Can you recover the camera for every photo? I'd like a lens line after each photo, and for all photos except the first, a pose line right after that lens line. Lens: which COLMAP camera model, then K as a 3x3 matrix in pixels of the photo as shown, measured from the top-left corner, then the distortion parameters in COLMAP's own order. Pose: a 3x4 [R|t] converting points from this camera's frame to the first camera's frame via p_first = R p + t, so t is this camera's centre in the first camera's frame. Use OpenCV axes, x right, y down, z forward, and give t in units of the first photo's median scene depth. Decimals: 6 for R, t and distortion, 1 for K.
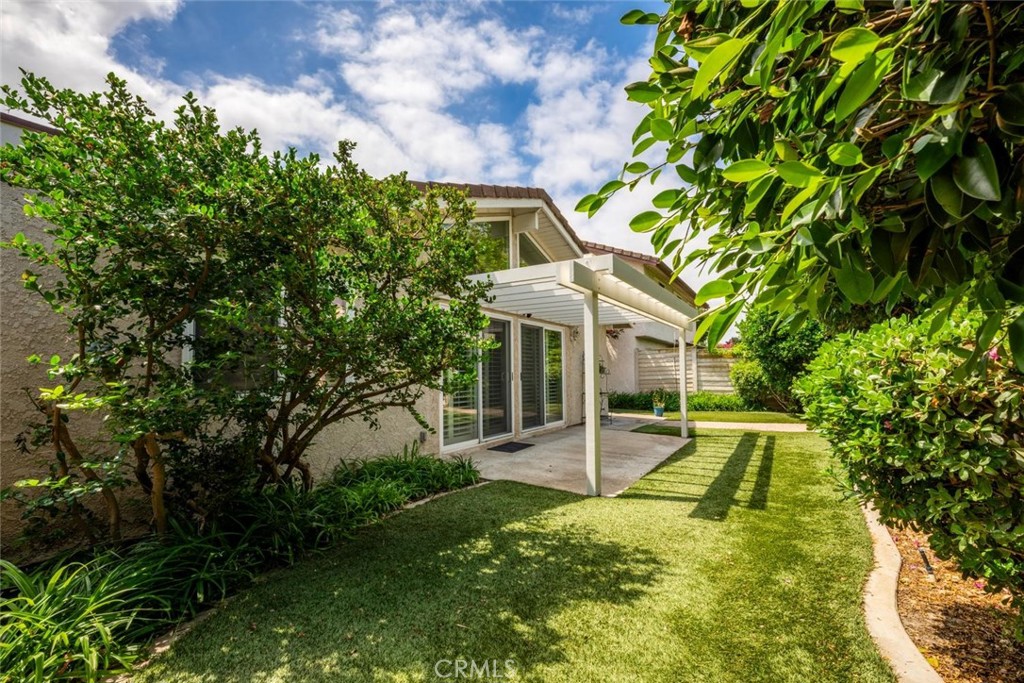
lens RADIAL K [[433.9, 0, 512.0], [0, 433.9, 341.5], [0, 0, 1]] dist [0.002833, -0.000021]
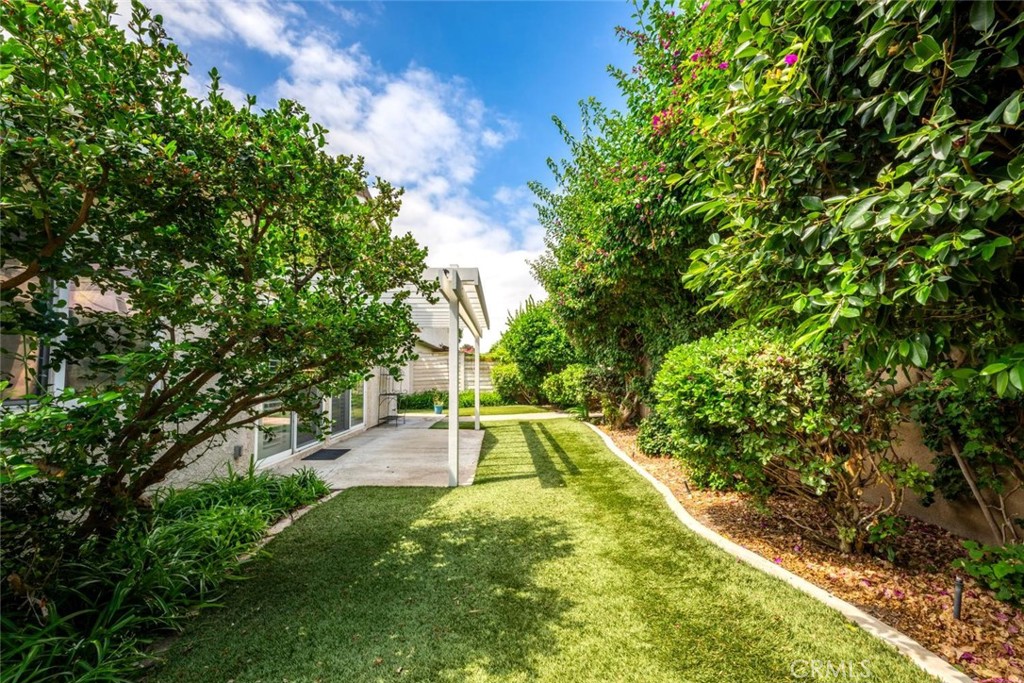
lens RADIAL K [[417.2, 0, 516.8], [0, 417.2, 333.3], [0, 0, 1]] dist [-0.000947, -0.000171]
pose [[0.819514, 0.048925, 0.570967, -0.278563], [-0.032556, 0.998715, -0.038850, 0.007536], [-0.572134, 0.013250, 0.820053, 0.044766]]
